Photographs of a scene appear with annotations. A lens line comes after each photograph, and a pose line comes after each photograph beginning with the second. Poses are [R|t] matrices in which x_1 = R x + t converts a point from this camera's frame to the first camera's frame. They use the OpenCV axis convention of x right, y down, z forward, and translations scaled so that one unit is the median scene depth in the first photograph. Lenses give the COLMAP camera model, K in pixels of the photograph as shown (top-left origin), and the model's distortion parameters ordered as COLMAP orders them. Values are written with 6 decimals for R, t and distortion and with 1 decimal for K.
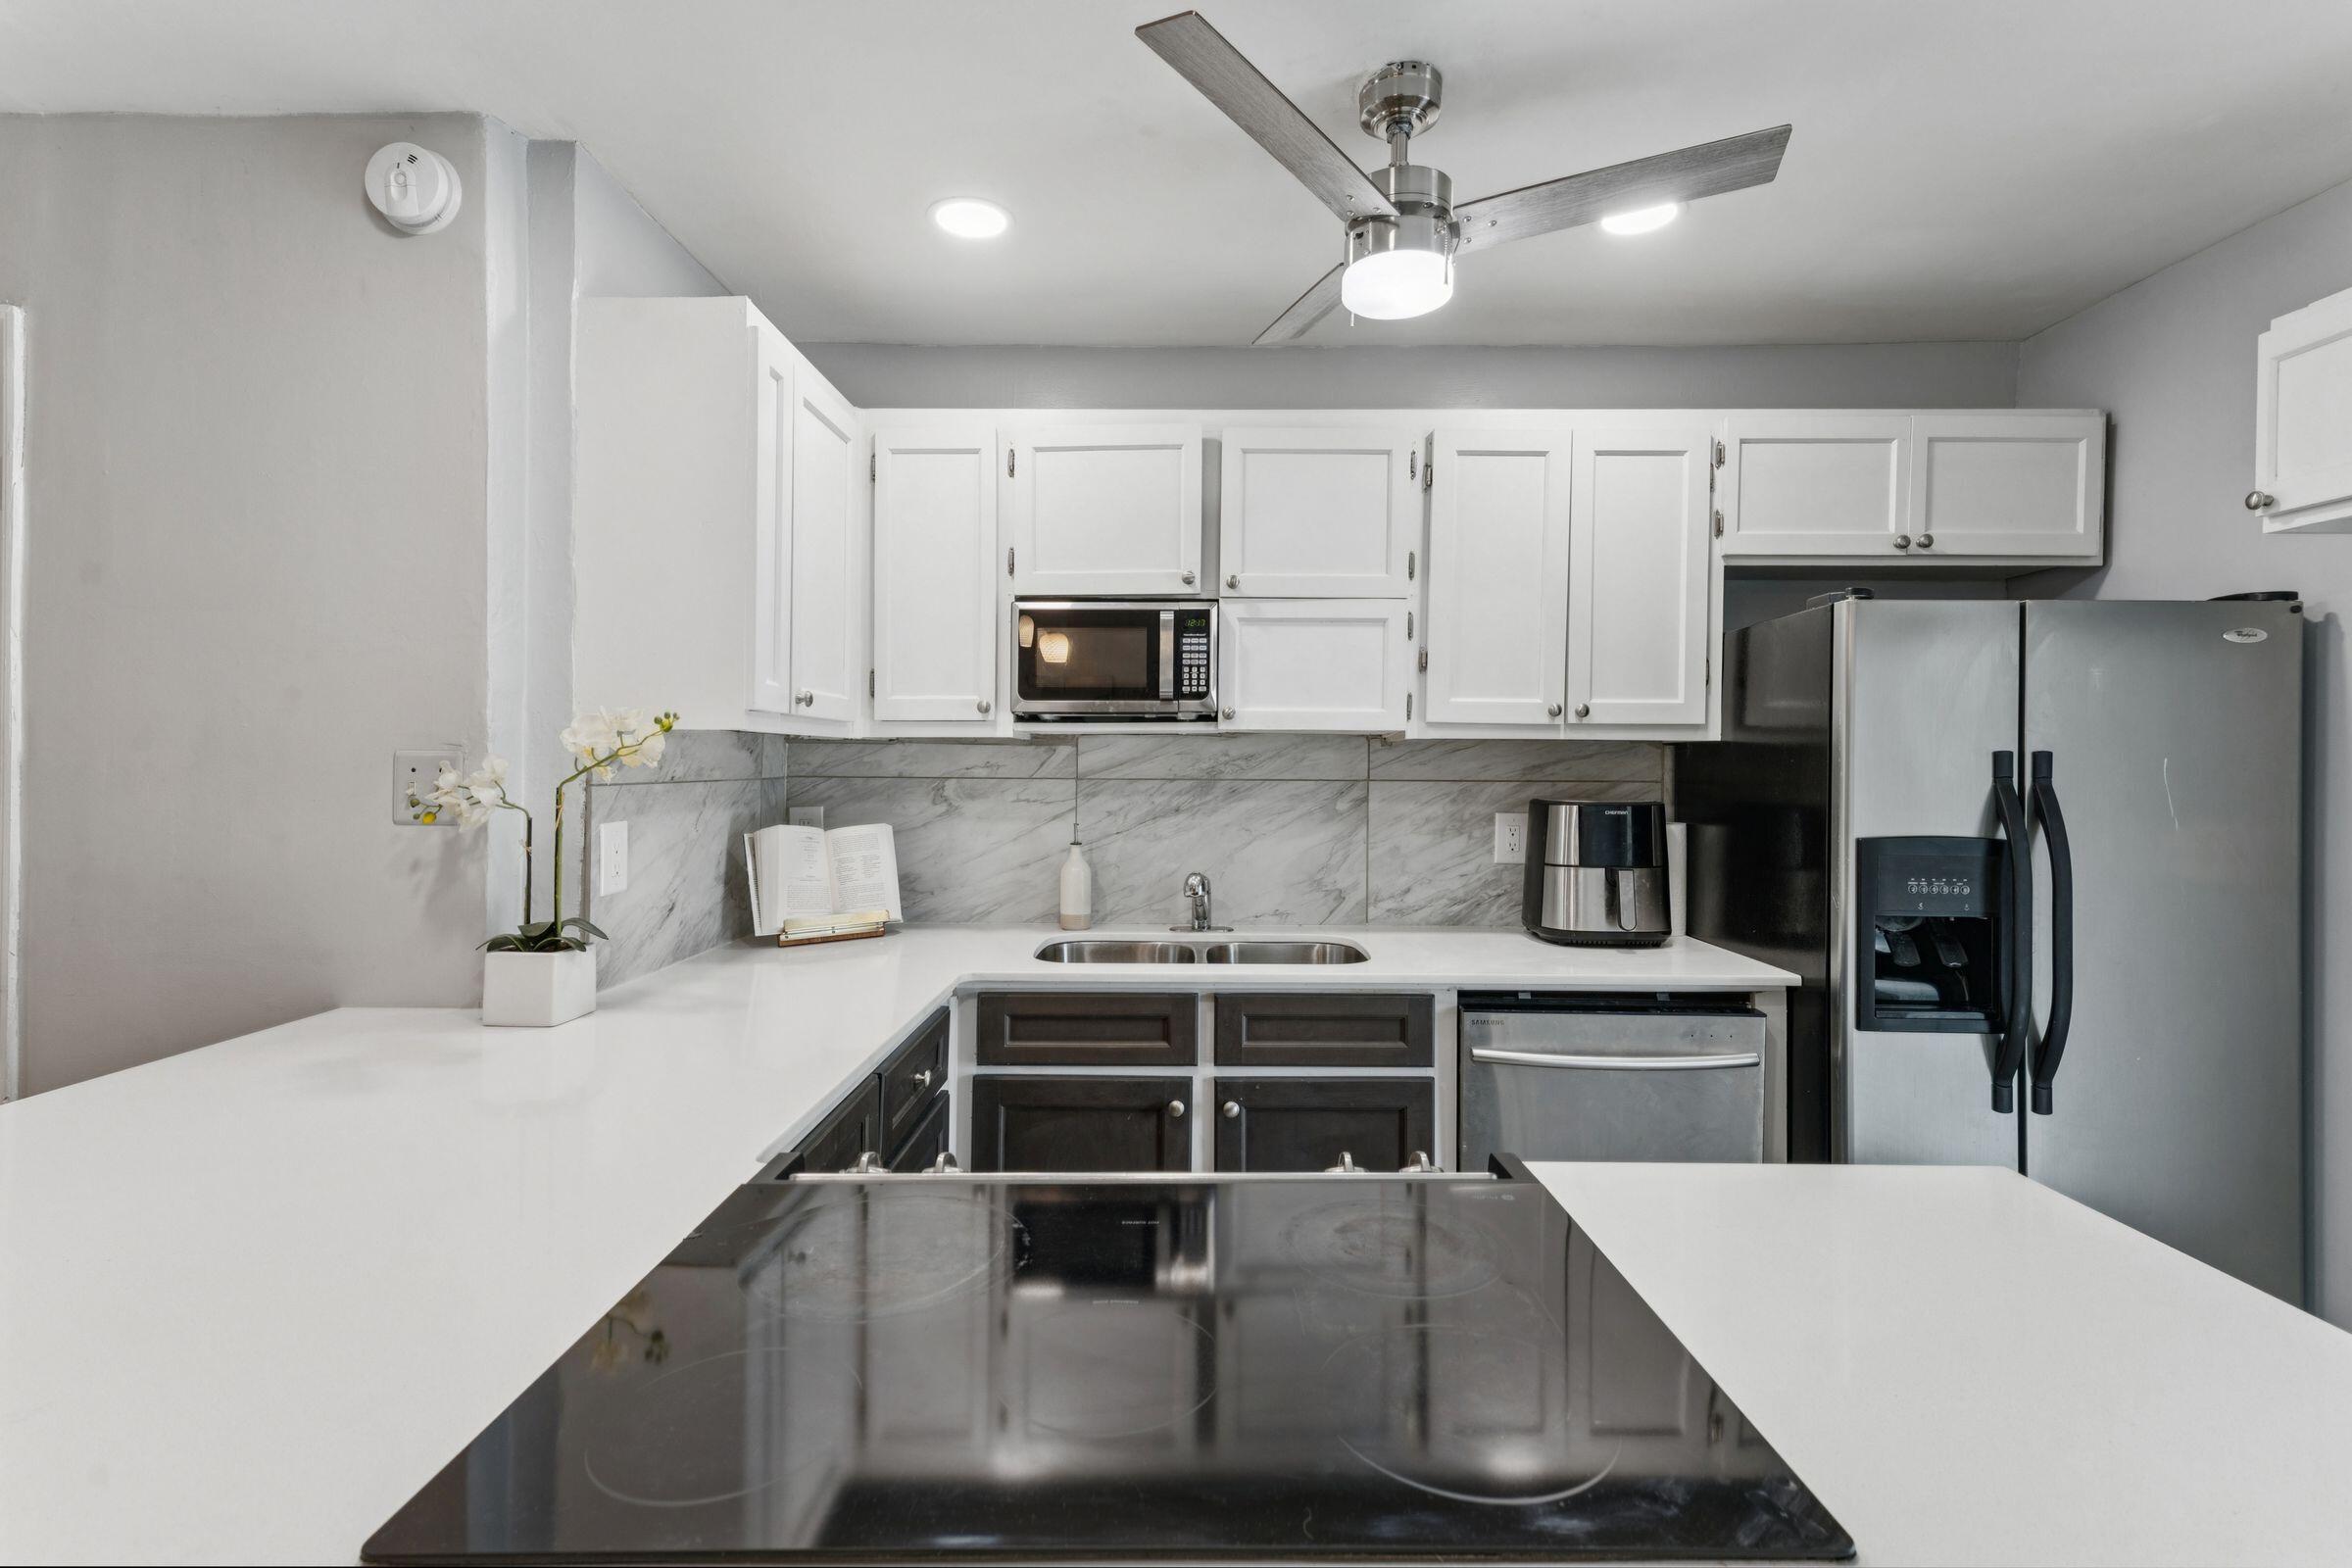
lens RADIAL K [[1037.3, 0, 1185.5], [0, 1037.3, 775.2], [0, 0, 1]] dist [0.007302, -0.000858]
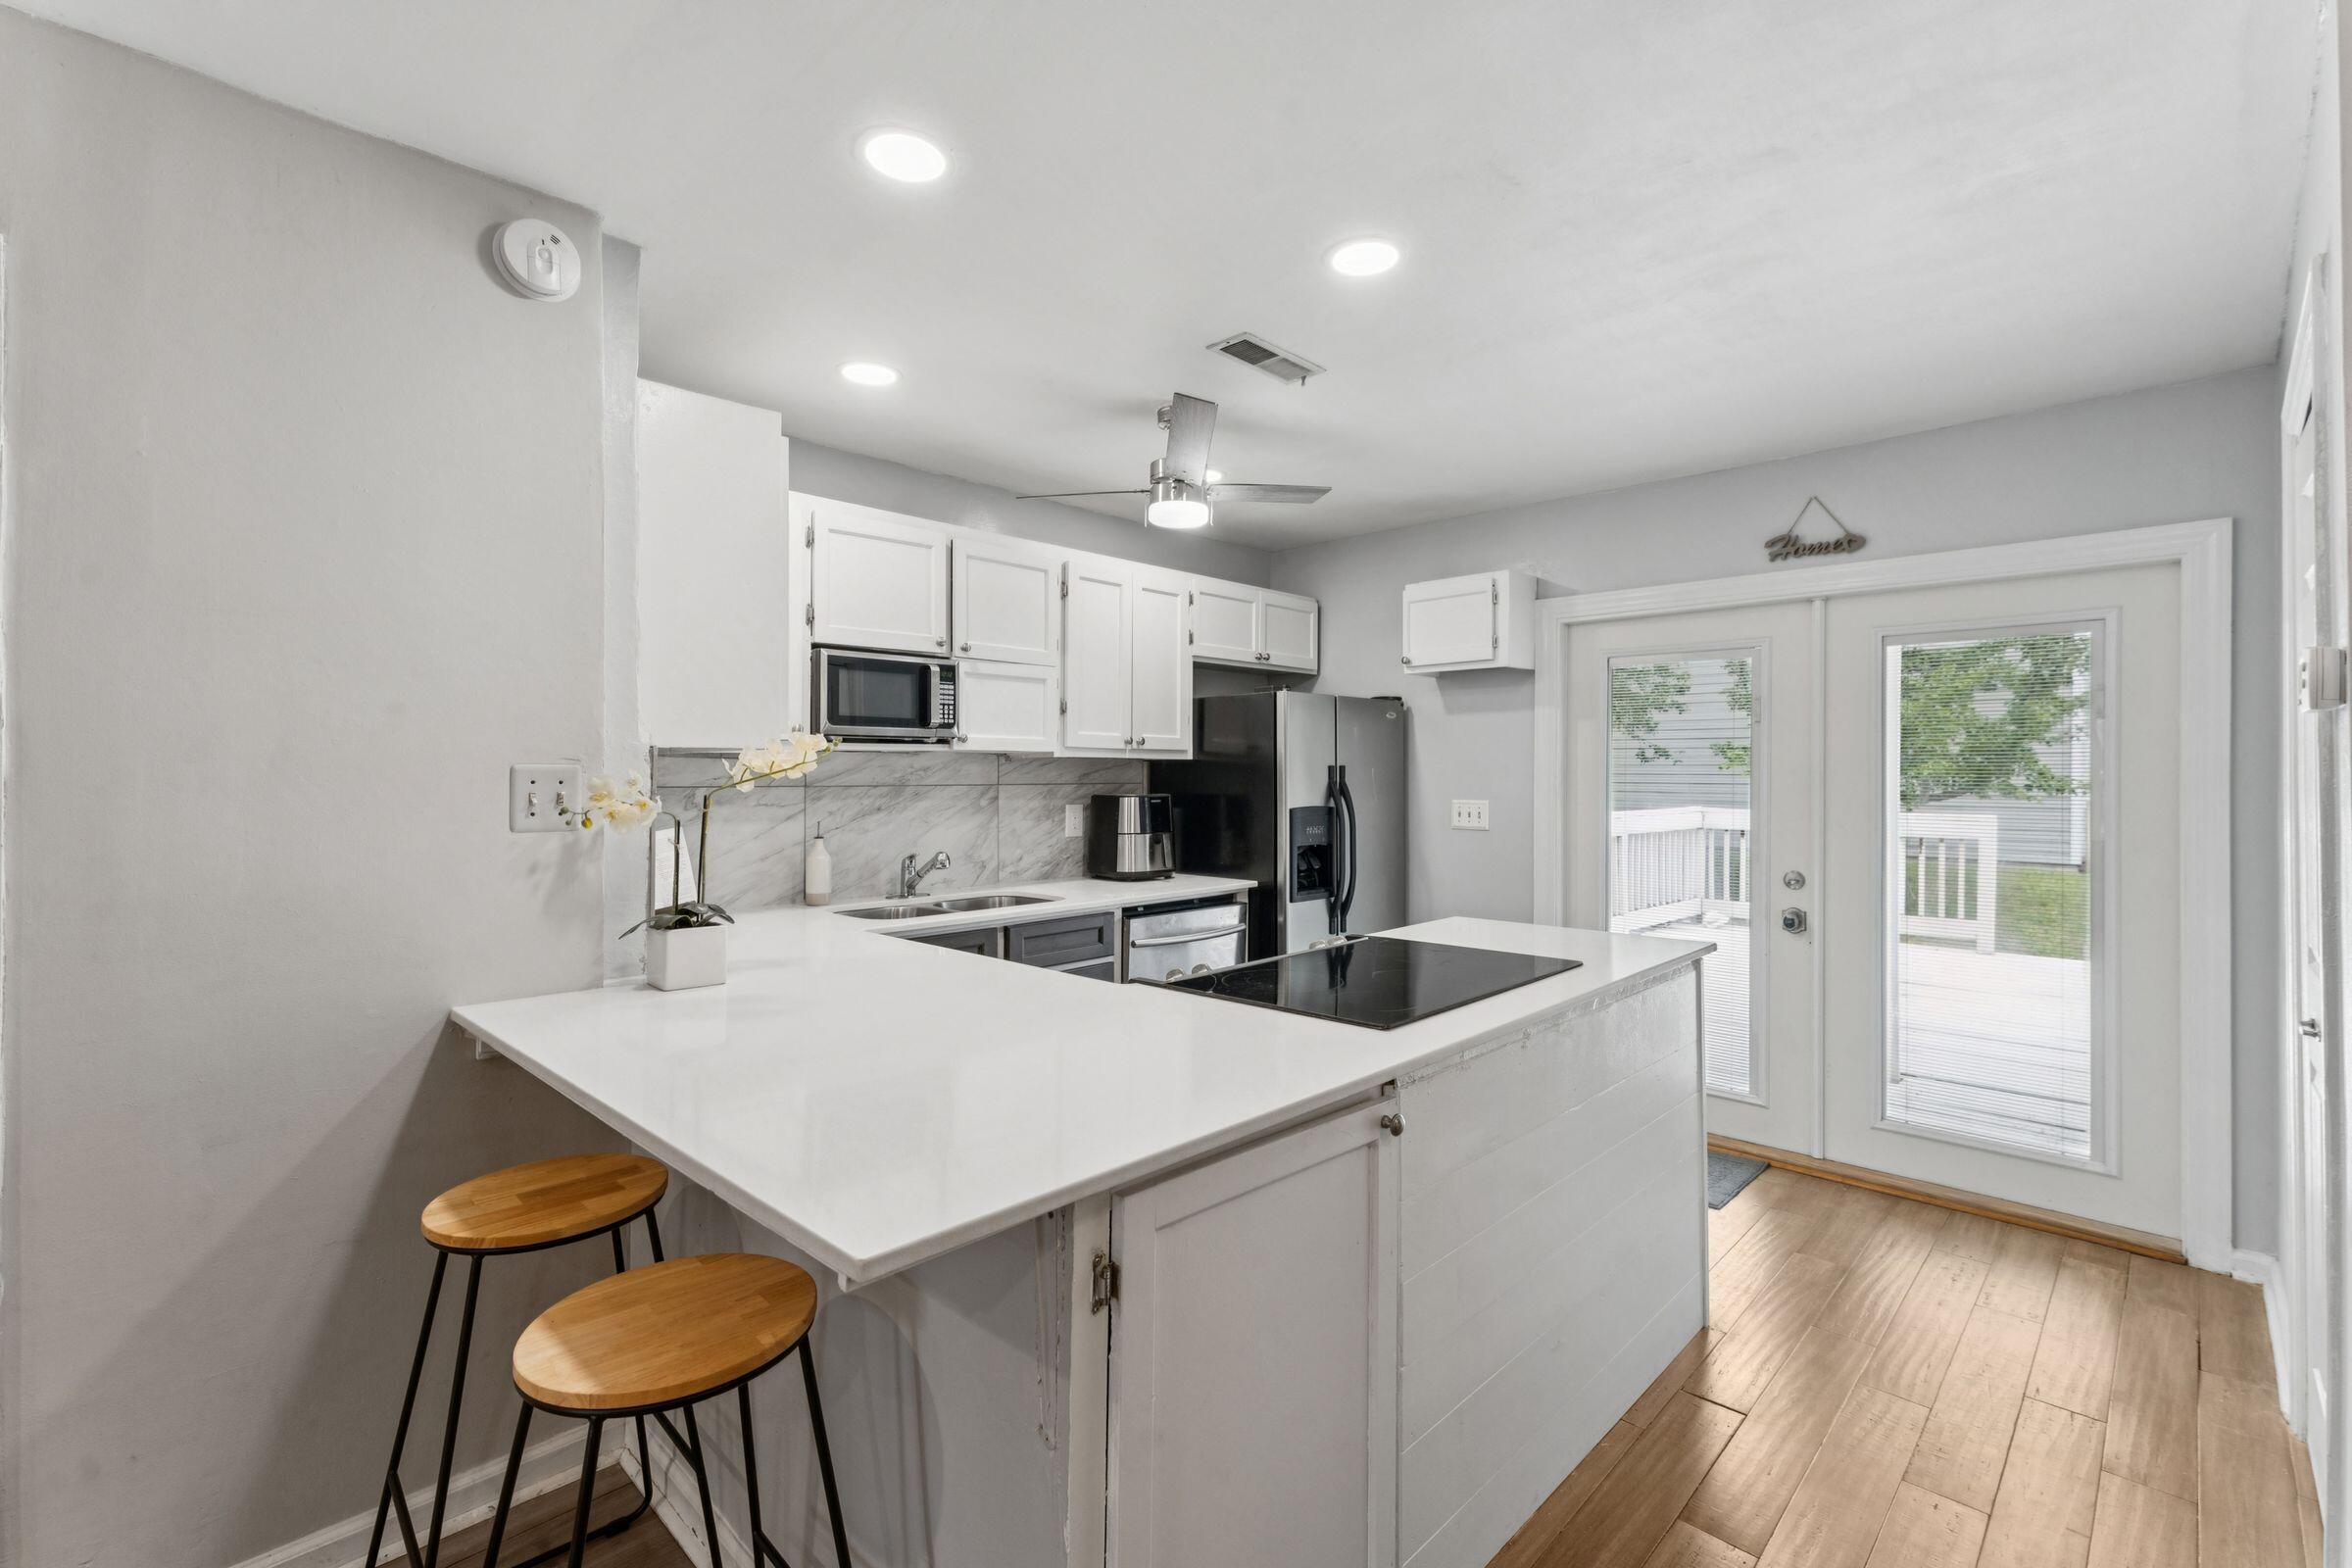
lens RADIAL K [[1037.3, 0, 1182.9], [0, 1037.3, 772.3], [0, 0, 1]] dist [0.007302, -0.000858]
pose [[0.688010, -0.004684, 0.725686, -0.785397], [0.013434, 0.999890, -0.006283, 0.000726], [-0.725577, 0.014072, 0.687997, -0.198589]]
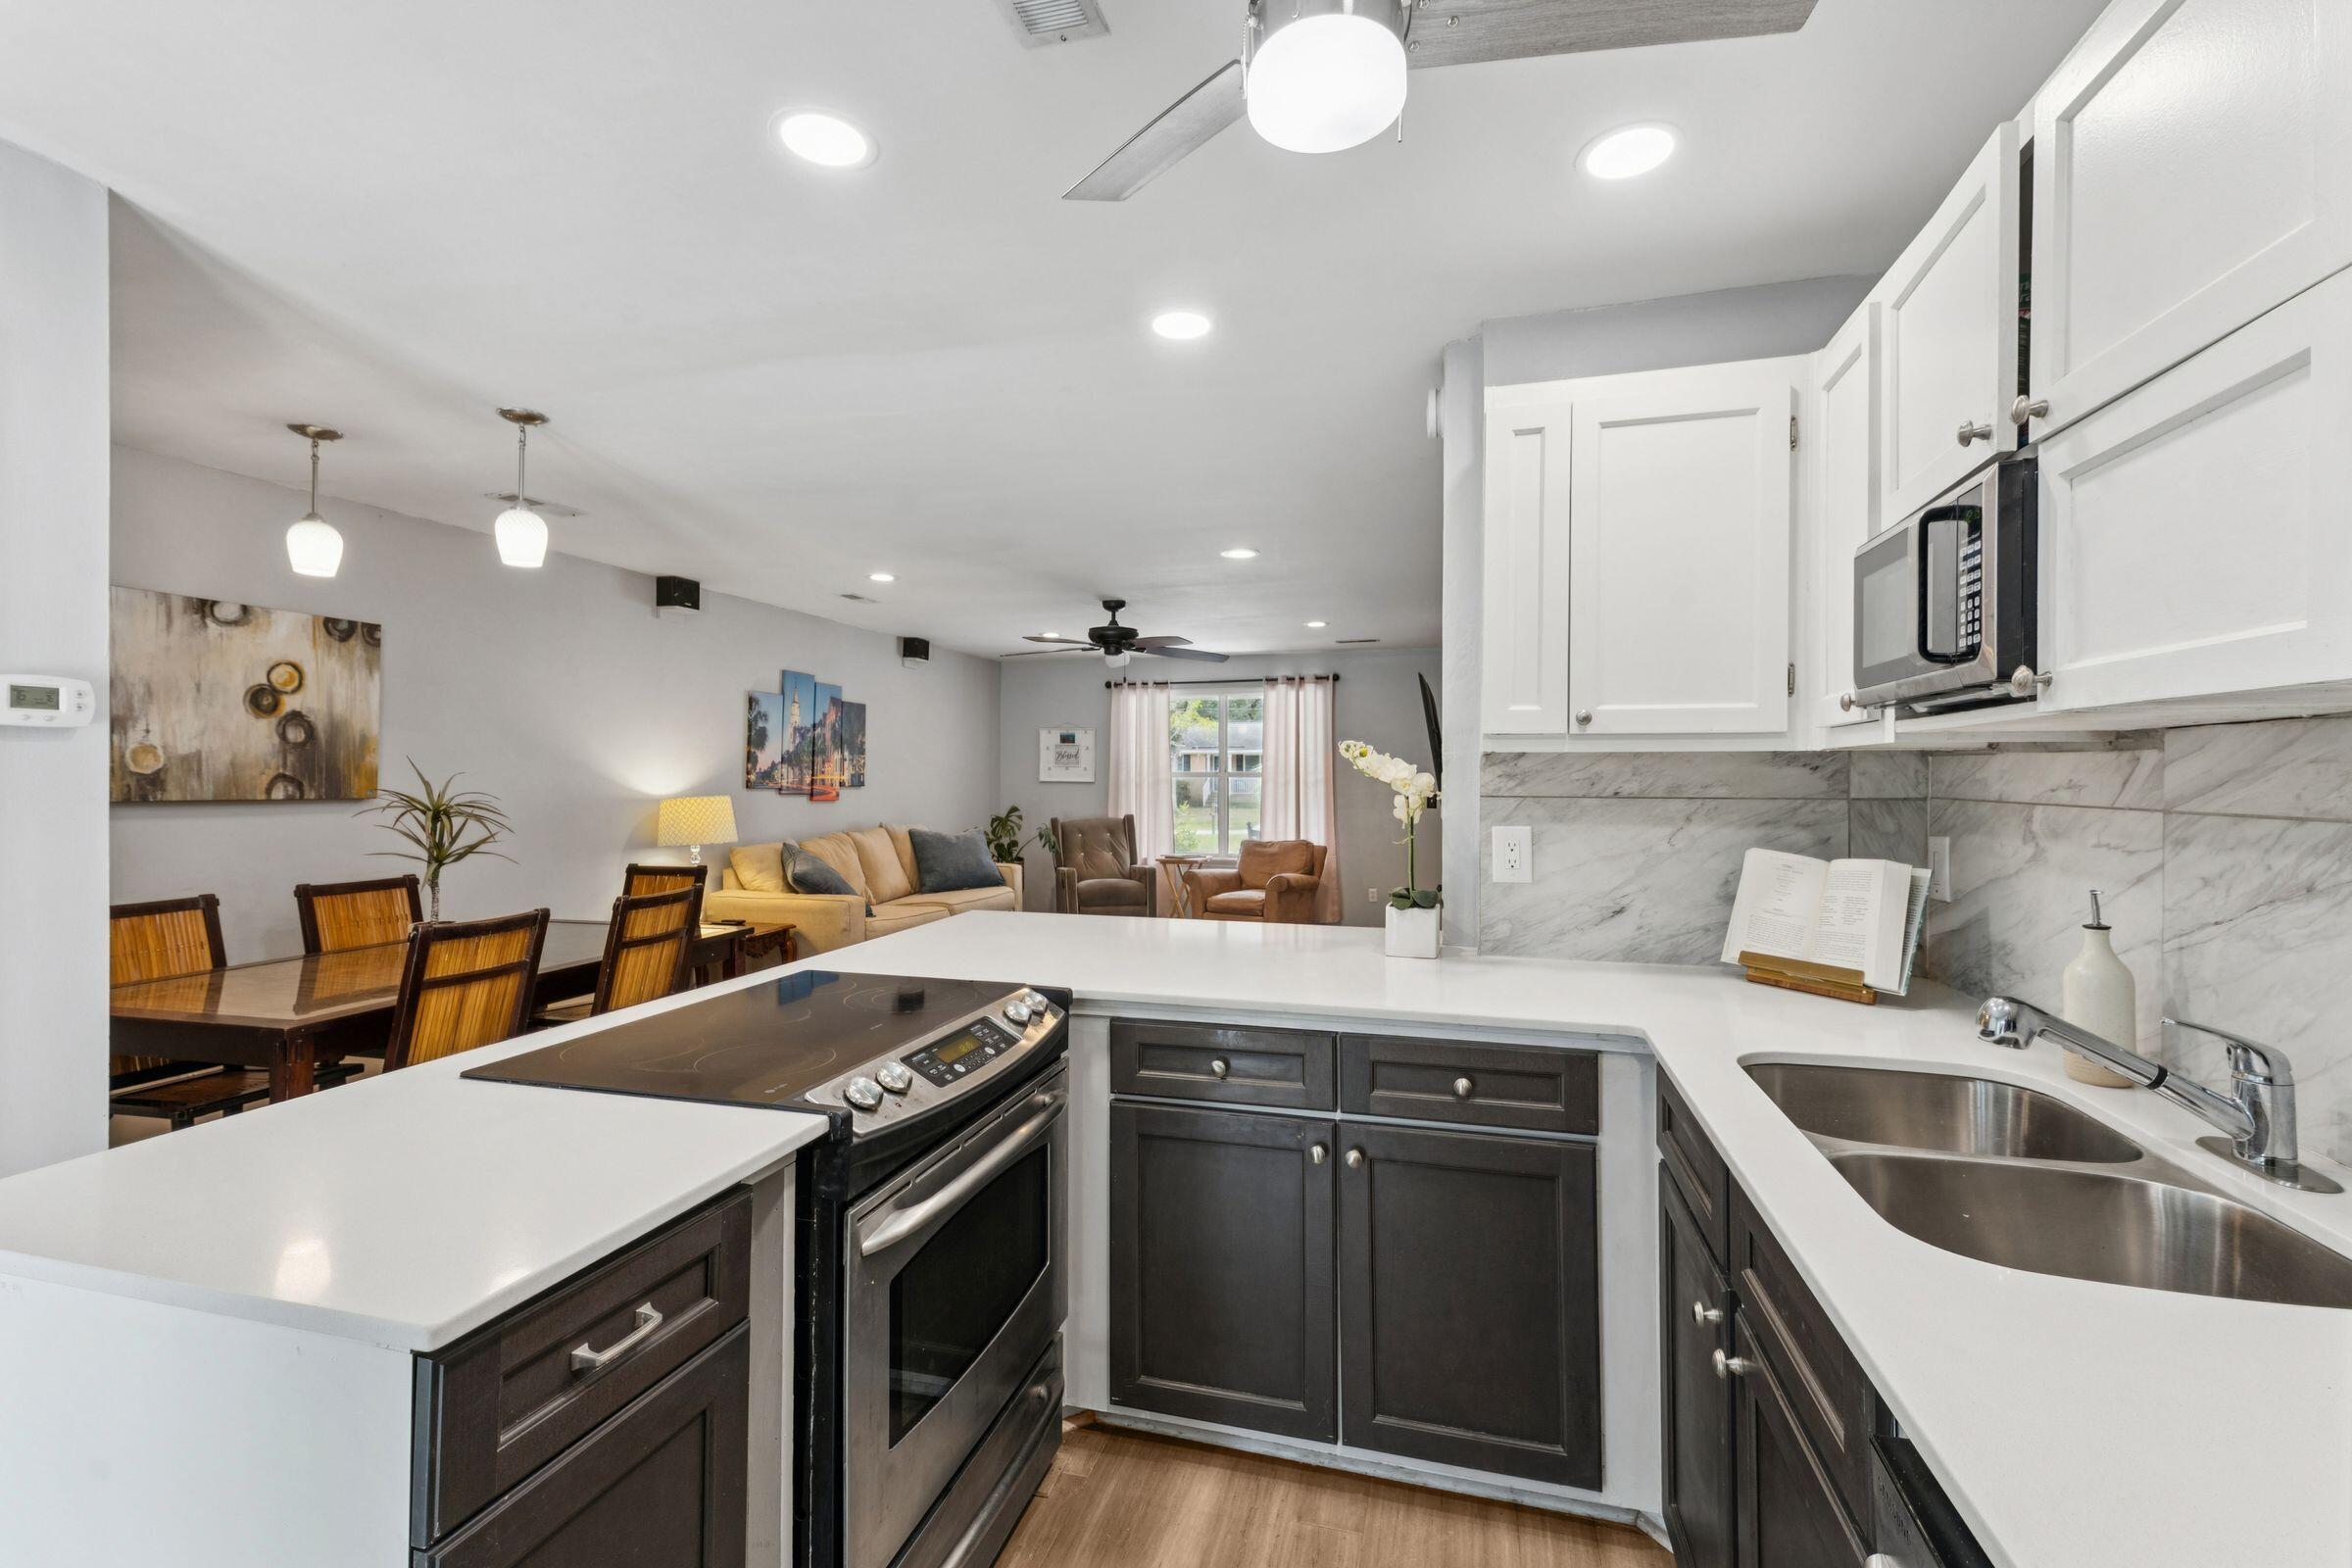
lens RADIAL K [[1037.3, 0, 1178.7], [0, 1037.3, 773.9], [0, 0, 1]] dist [0.007302, -0.000858]
pose [[-0.270604, -0.006142, -0.962671, 0.622192], [-0.017110, 0.999852, -0.001570, -0.007022], [0.962539, 0.016047, -0.270669, 0.746929]]
